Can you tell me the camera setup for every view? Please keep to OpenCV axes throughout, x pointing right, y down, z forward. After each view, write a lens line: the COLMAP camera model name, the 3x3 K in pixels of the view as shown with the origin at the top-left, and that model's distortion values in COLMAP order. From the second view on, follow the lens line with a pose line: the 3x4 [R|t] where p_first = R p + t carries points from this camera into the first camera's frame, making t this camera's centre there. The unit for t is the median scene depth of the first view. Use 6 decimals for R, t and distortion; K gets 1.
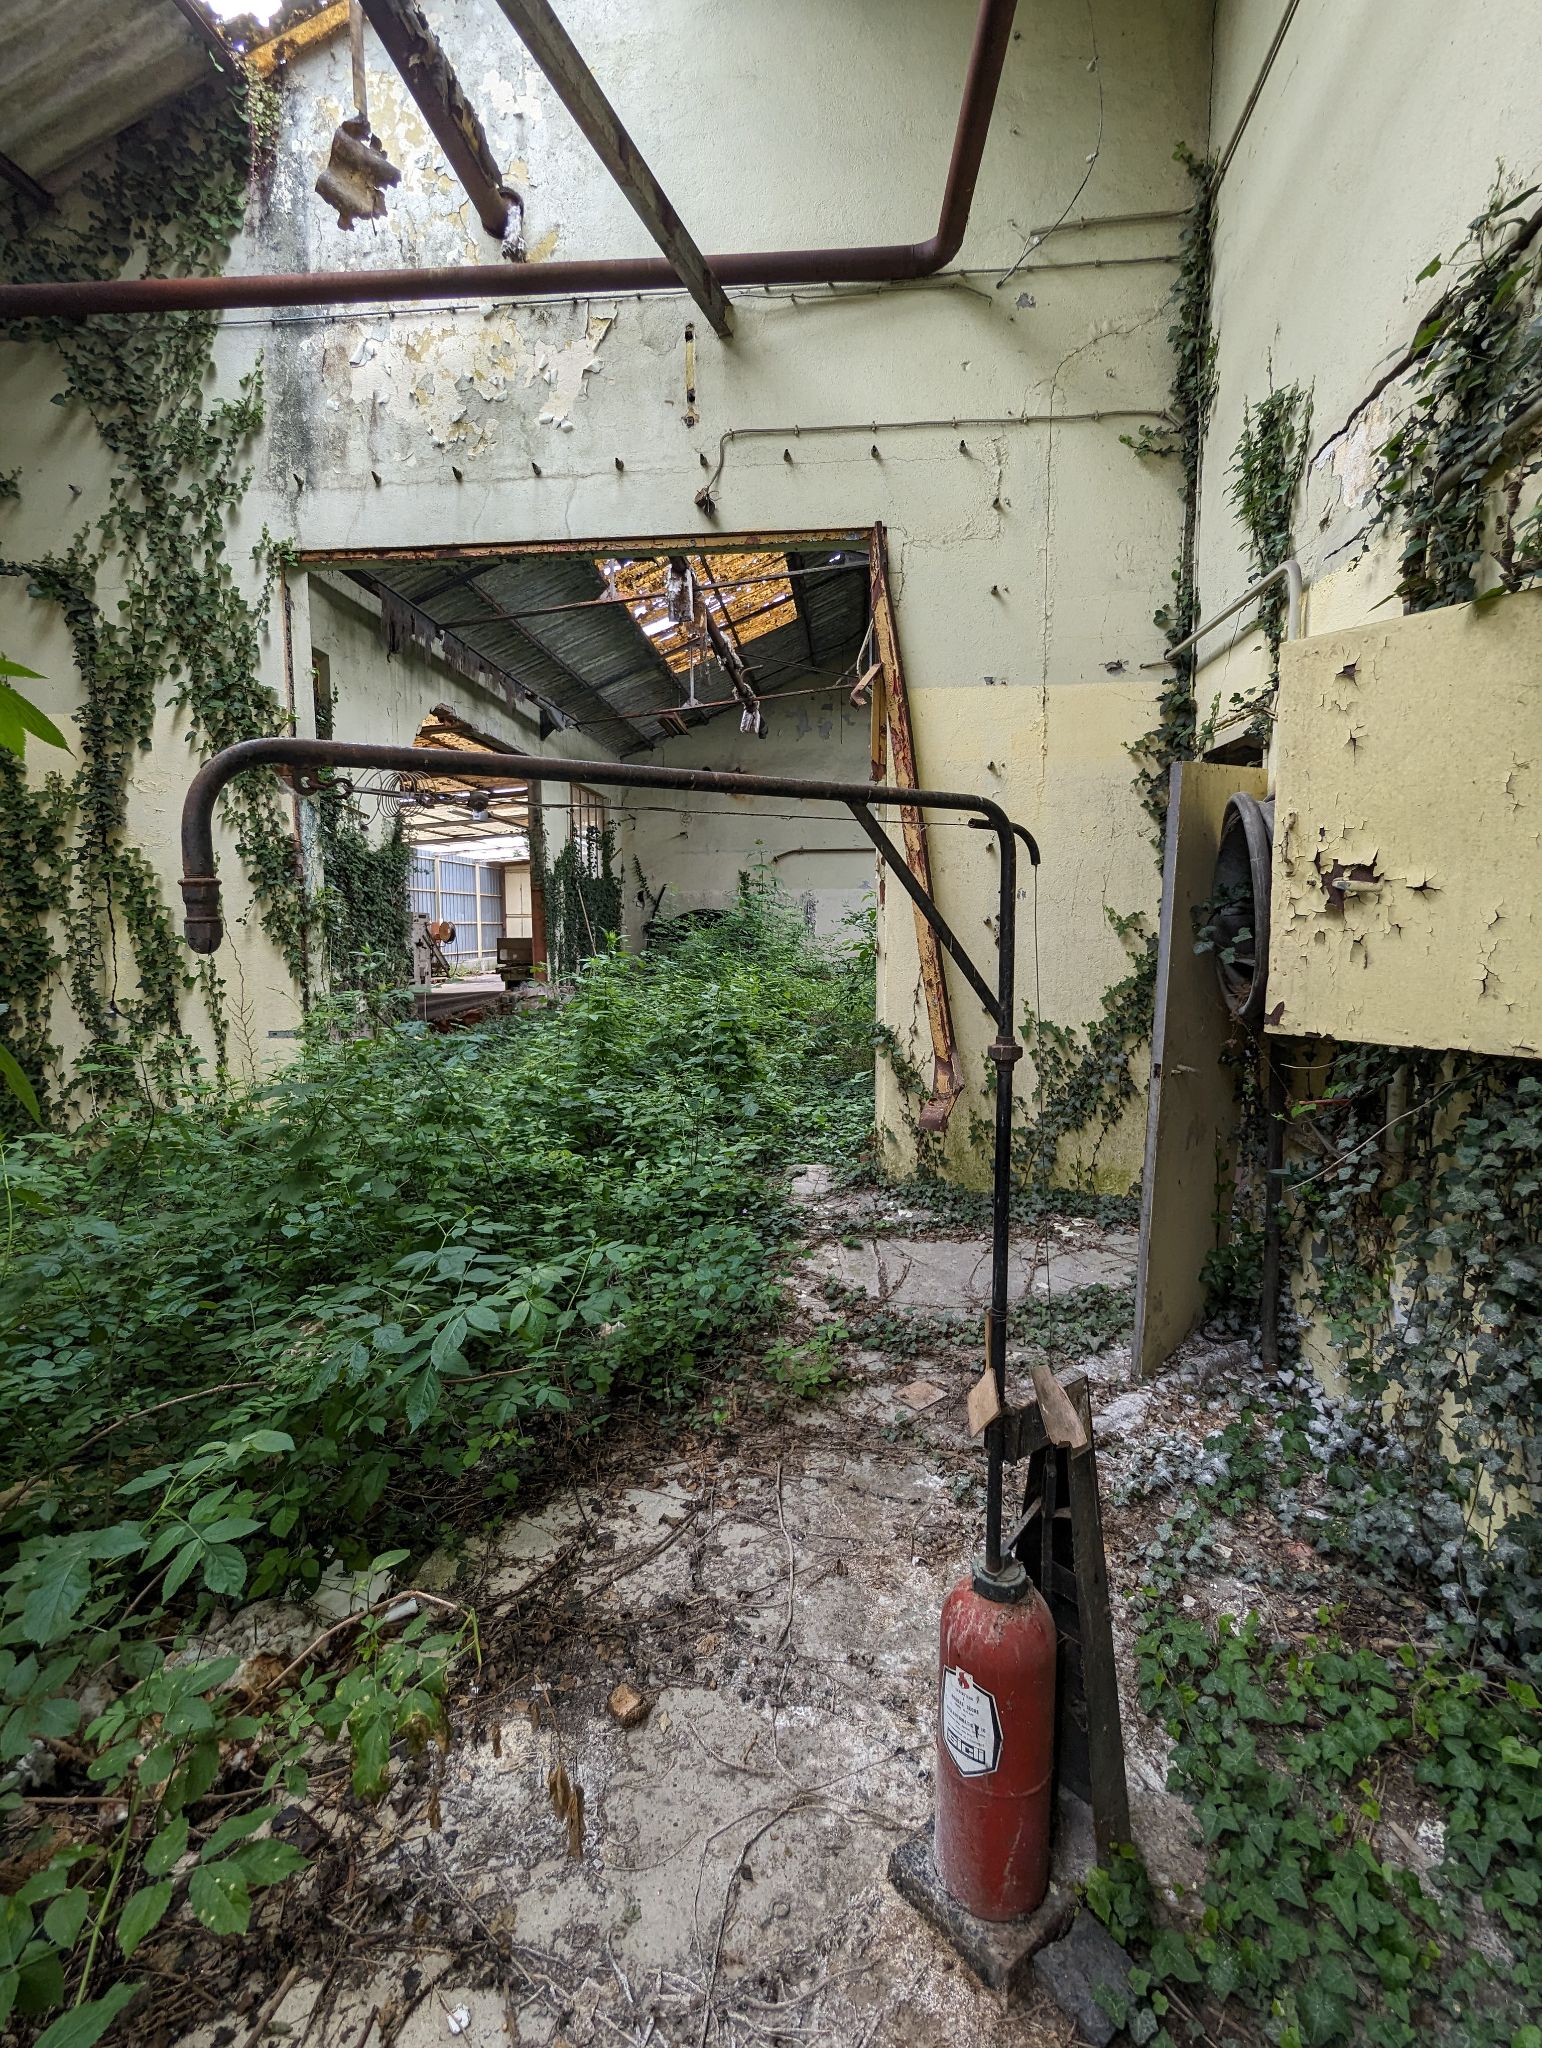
lens RADIAL K [[974.0, 0, 771.0], [0, 974.0, 1028.9], [0, 0, 1]] dist [-0.002314, 0.001882]
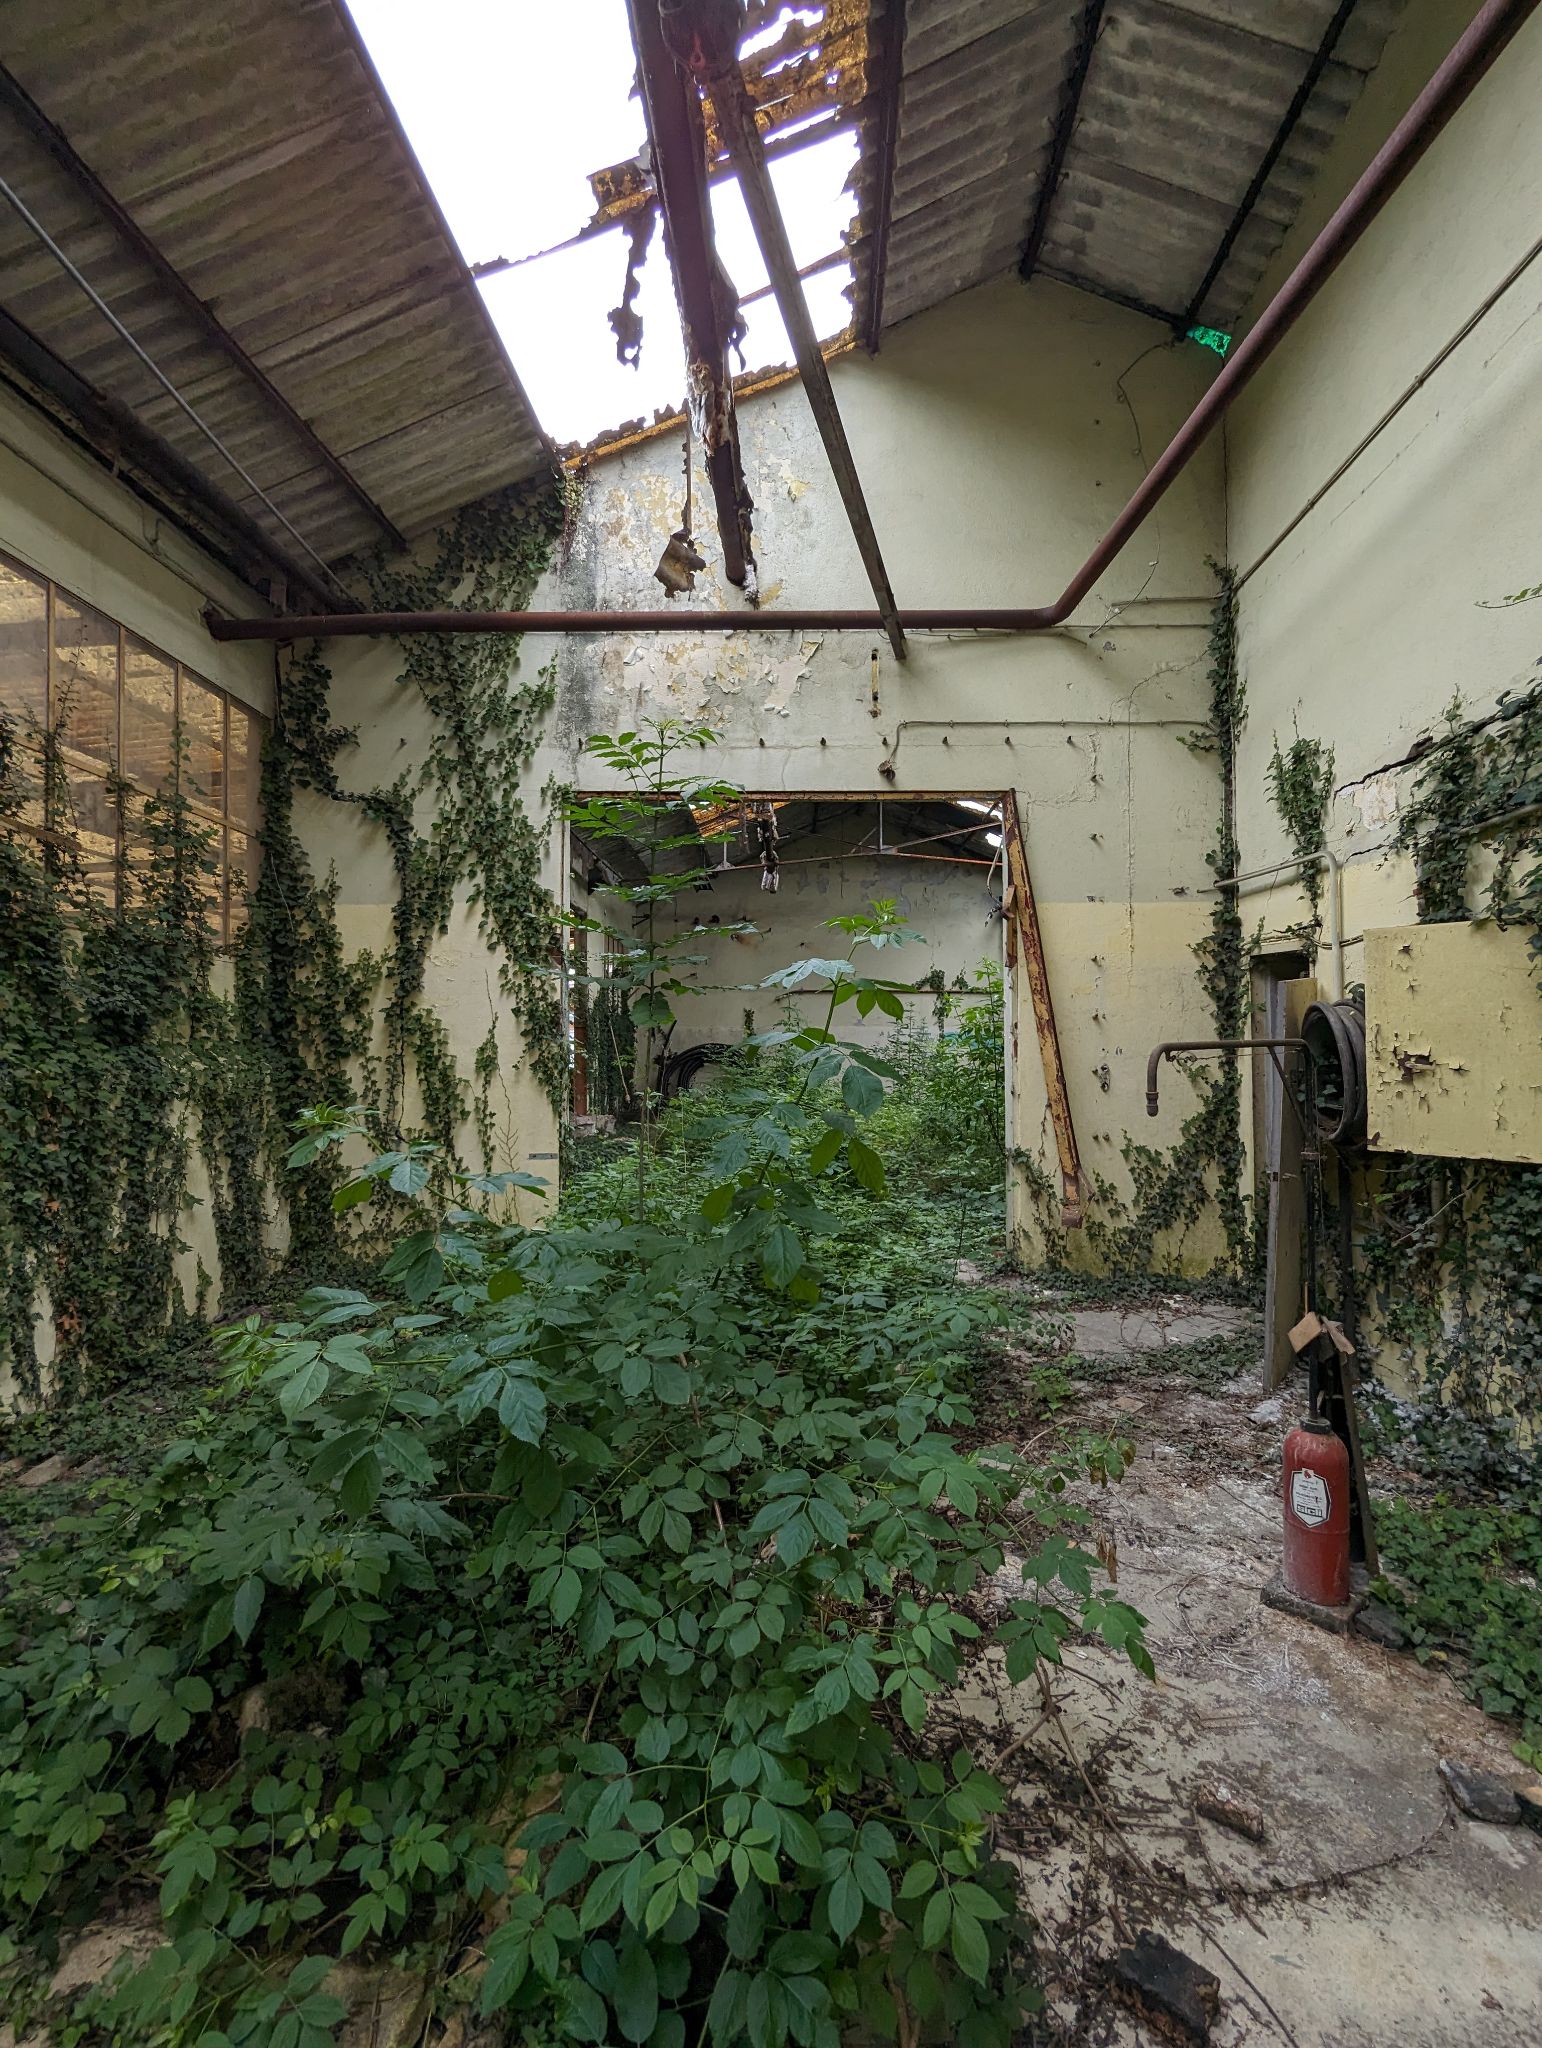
lens RADIAL K [[974.0, 0, 776.1], [0, 974.0, 1028.0], [0, 0, 1]] dist [-0.002314, 0.001882]
pose [[0.997271, 0.008448, 0.073343, -0.324701], [0.001264, 0.991332, -0.131374, 0.007062], [-0.073817, 0.131109, 0.988616, -0.315321]]
